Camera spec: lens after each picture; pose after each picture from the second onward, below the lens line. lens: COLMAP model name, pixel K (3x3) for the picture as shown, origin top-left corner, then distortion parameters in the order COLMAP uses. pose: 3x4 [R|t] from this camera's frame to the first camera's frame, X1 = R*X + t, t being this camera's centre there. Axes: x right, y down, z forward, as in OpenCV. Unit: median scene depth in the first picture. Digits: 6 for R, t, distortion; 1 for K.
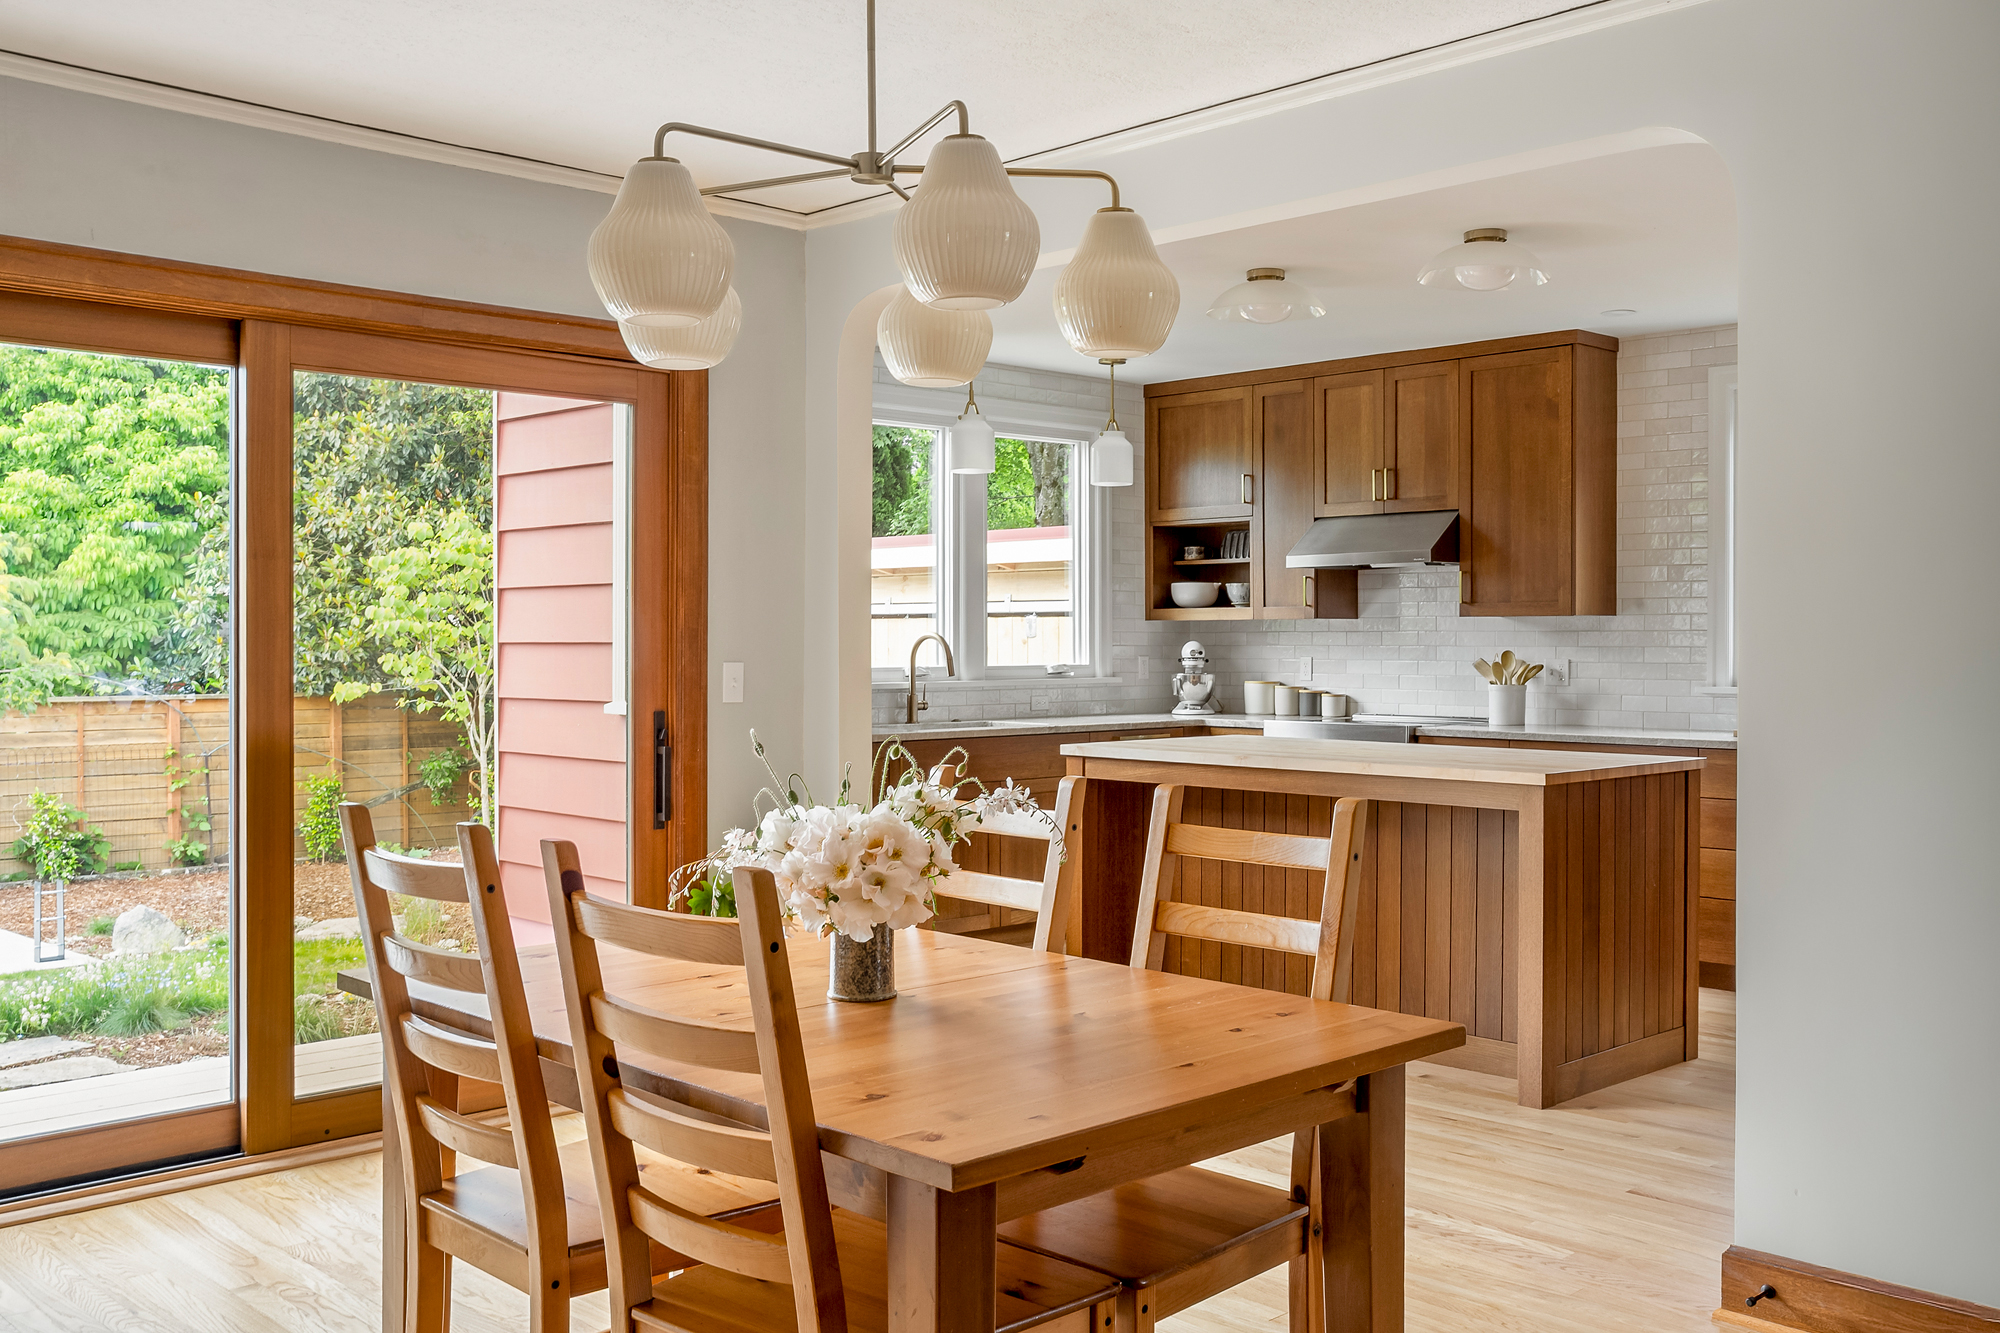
lens RADIAL K [[1823.1, 0, 1076.9], [0, 1823.1, 651.3], [0, 0, 1]] dist [-0.005503, 0.000000]
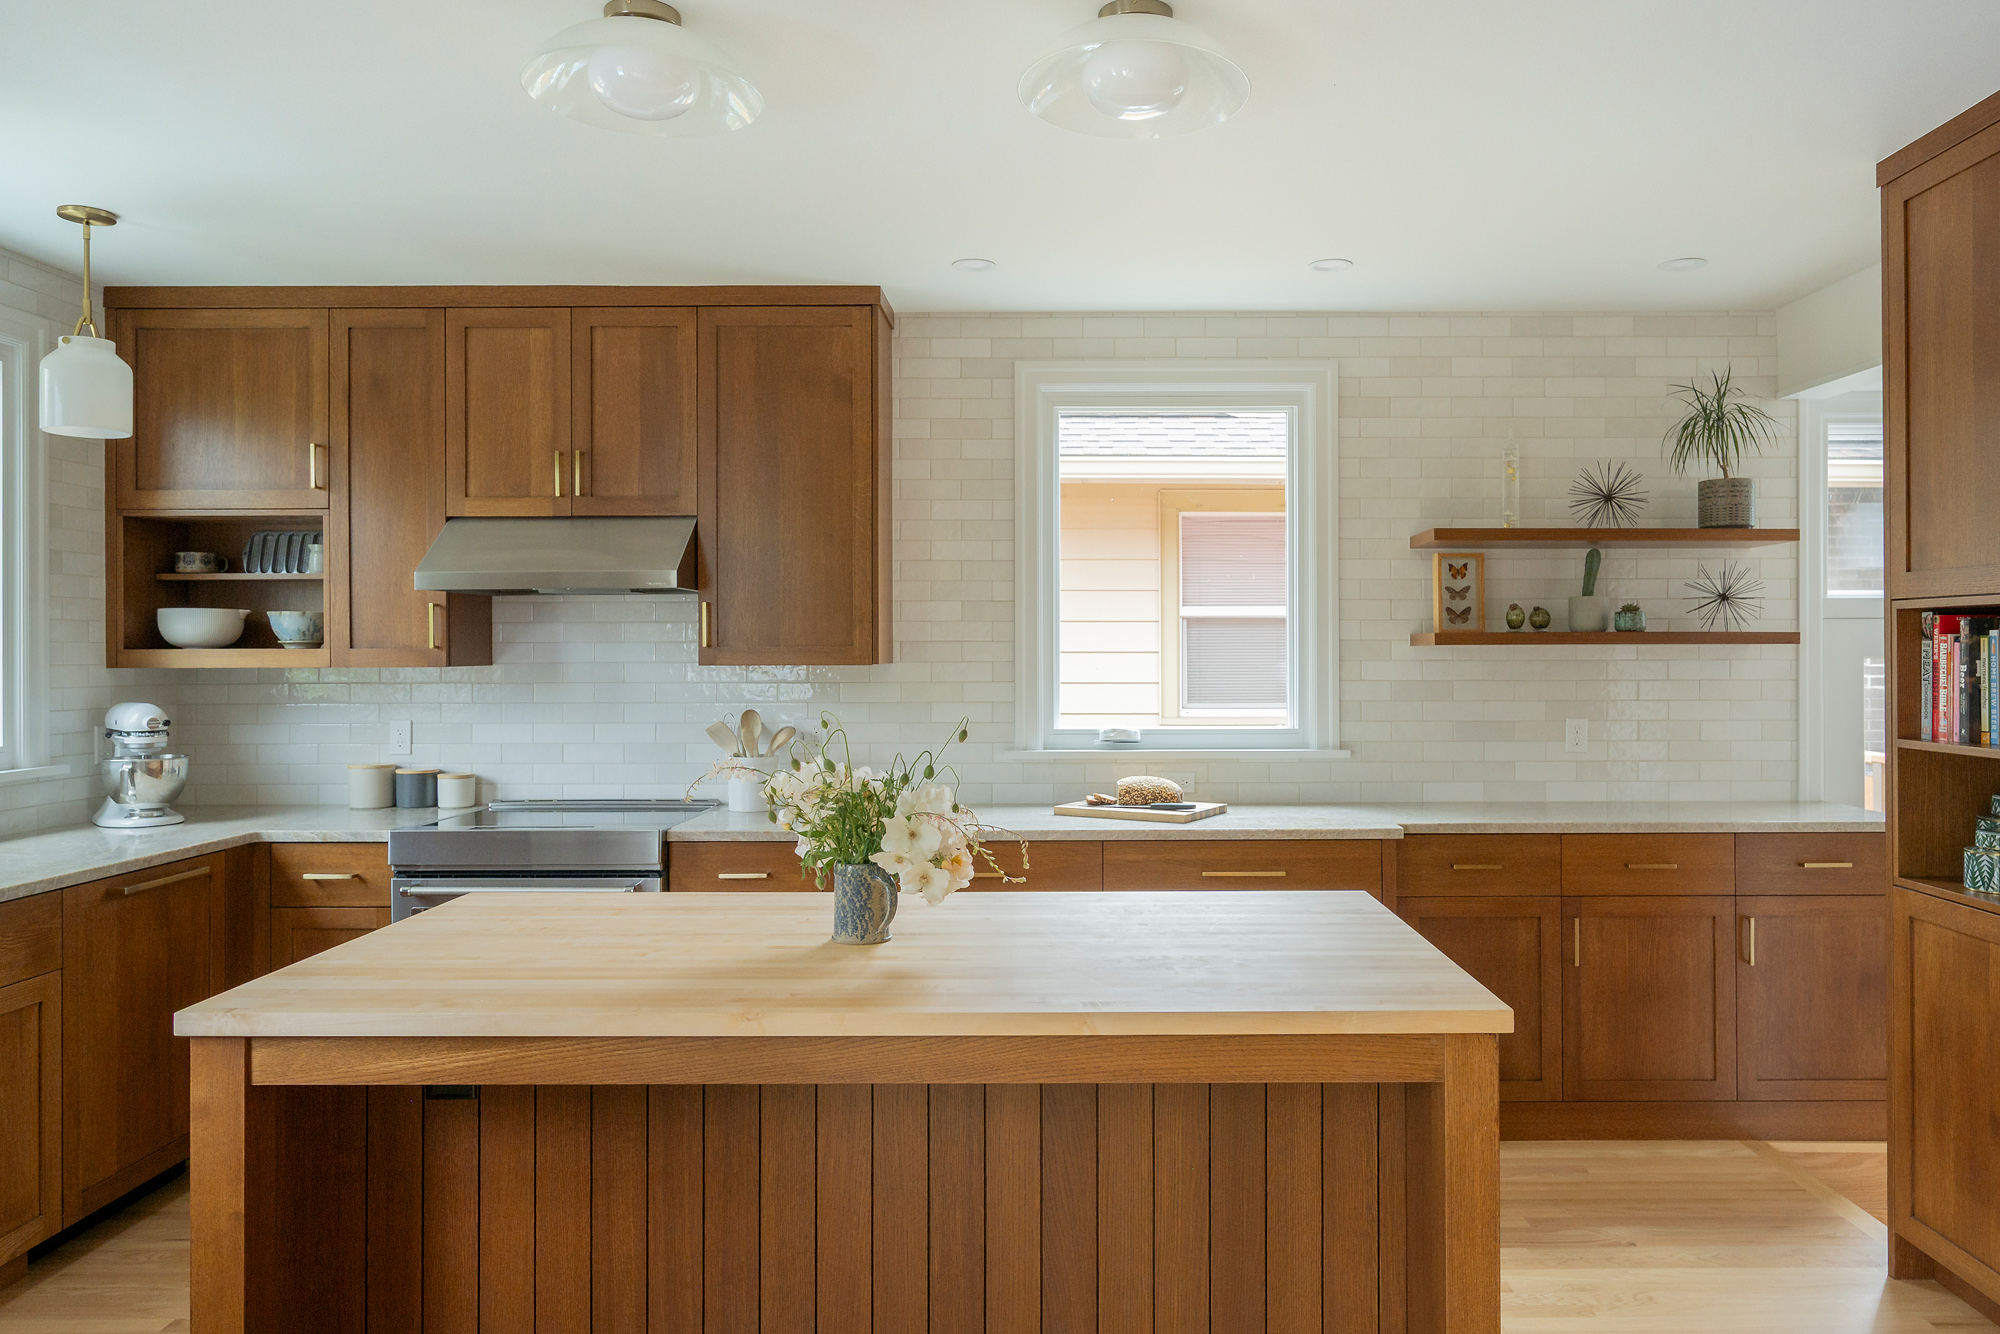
lens RADIAL K [[1365.5, 0, 1071.7], [0, 1365.5, 644.2], [0, 0, 1]] dist [0.000830, -0.002922]
pose [[0.710204, 0.000949, 0.703995, -0.062729], [0.008114, 0.999922, -0.009534, -0.020333], [-0.703949, 0.012484, 0.710141, 0.500477]]
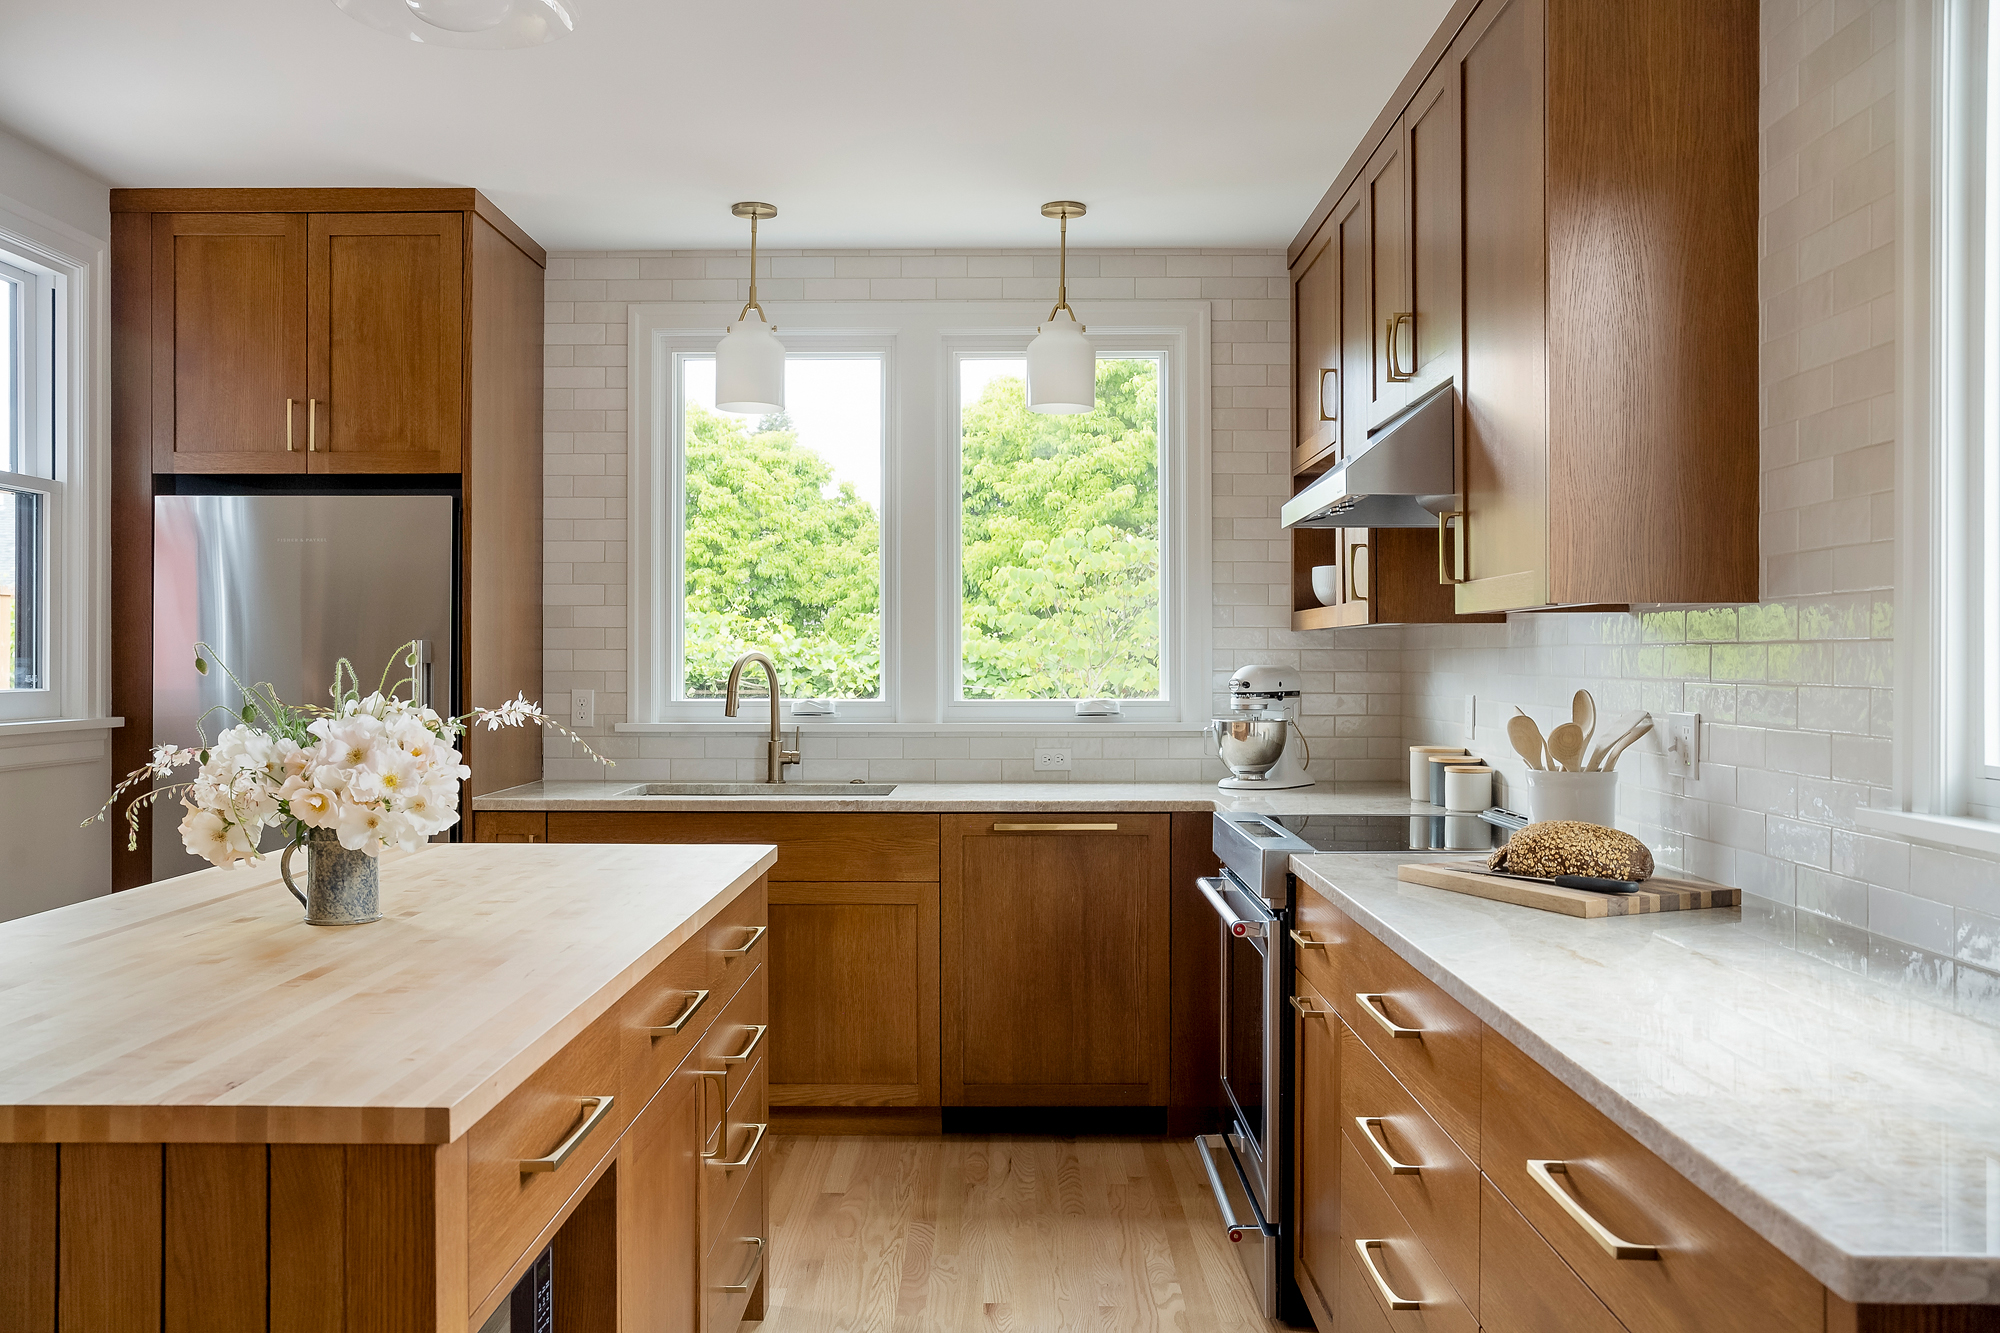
lens RADIAL K [[1597.4, 0, 1001.8], [0, 1597.4, 656.9], [0, 0, 1]] dist [-0.004557, 0.004003]
pose [[0.703026, -0.001435, -0.711162, 0.398328], [-0.002324, 0.999988, -0.004316, -0.006019], [0.711160, 0.004687, 0.703015, 0.623549]]
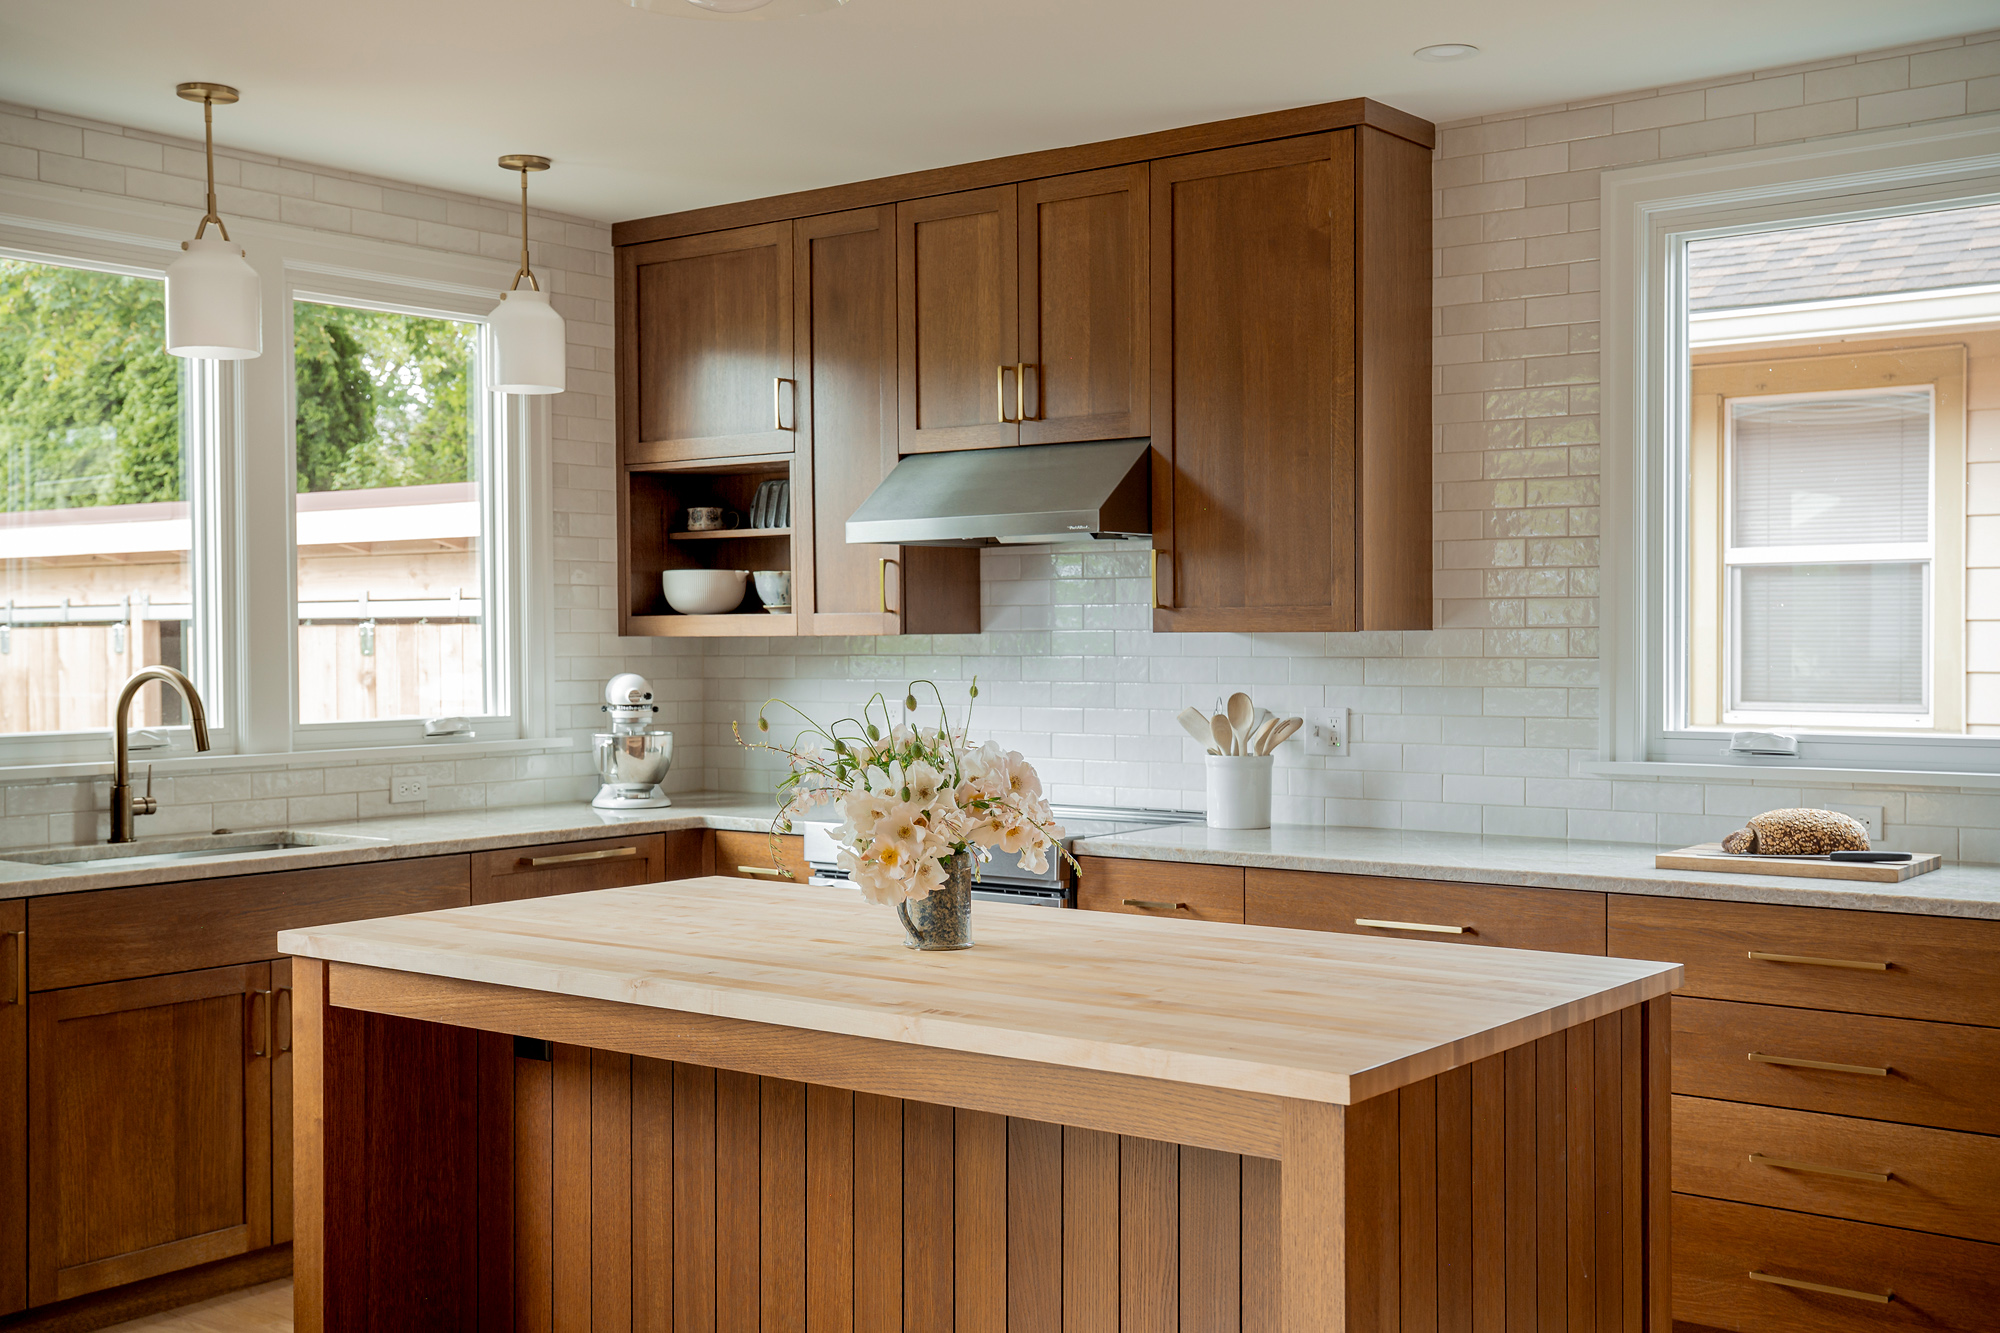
lens RADIAL K [[2192.4, 0, 998.5], [0, 2192.4, 675.4], [0, 0, 1]] dist [0.019943, 0.000000]
pose [[0.991938, -0.007186, 0.126521, 0.077820], [0.005735, 0.999914, 0.011833, -0.013681], [-0.126595, -0.011012, 0.991893, 0.340812]]
